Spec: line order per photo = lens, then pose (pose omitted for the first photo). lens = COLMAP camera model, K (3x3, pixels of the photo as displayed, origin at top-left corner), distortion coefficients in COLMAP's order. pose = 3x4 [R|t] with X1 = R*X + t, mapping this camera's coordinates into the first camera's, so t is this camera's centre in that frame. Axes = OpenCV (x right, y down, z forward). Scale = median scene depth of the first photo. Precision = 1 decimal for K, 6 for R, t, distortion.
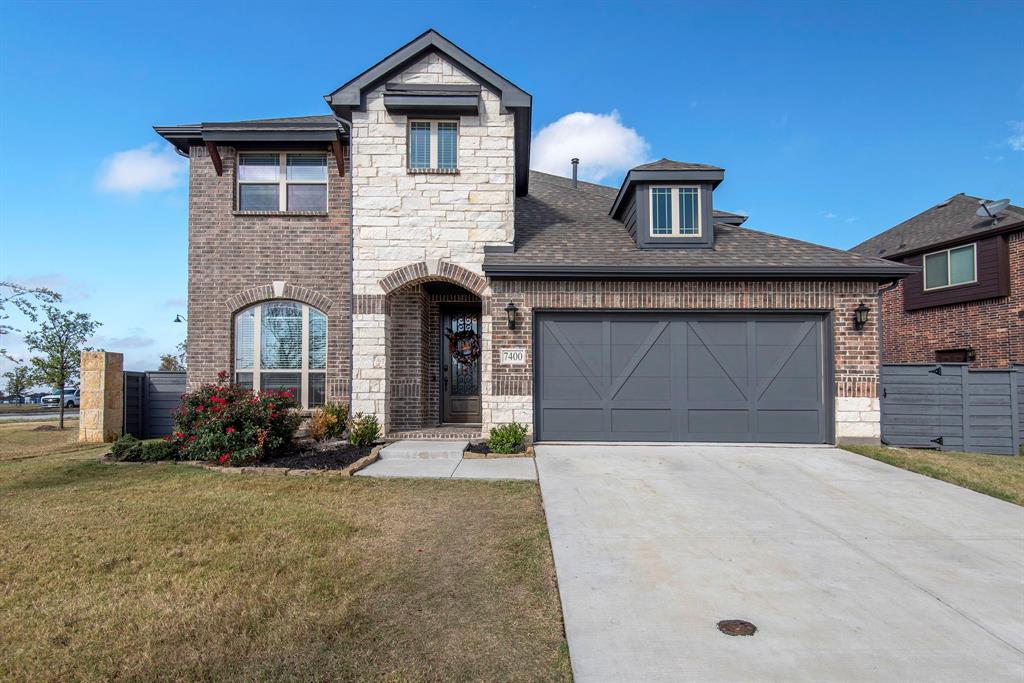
lens RADIAL K [[469.8, 0, 513.6], [0, 469.8, 347.1], [0, 0, 1]] dist [0.015279, -0.010042]
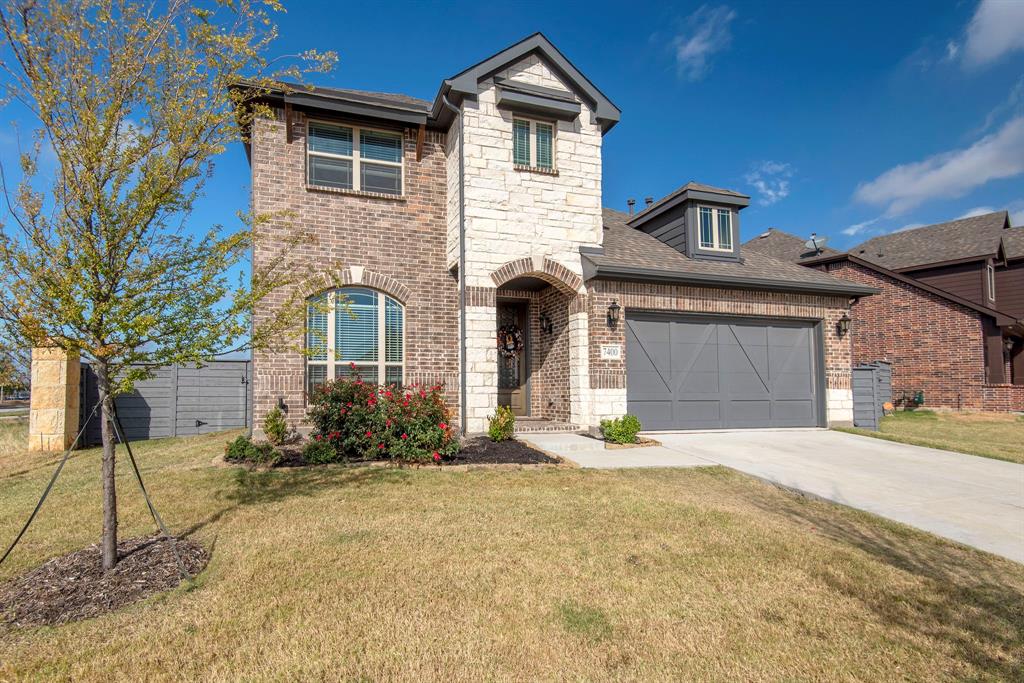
lens RADIAL K [[469.8, 0, 474.2], [0, 469.8, 334.9], [0, 0, 1]] dist [0.015279, -0.010042]
pose [[0.961407, 0.026970, 0.273804, -0.564066], [-0.022898, 0.999575, -0.018058, 0.006897], [-0.274175, 0.011091, 0.961616, 0.056273]]
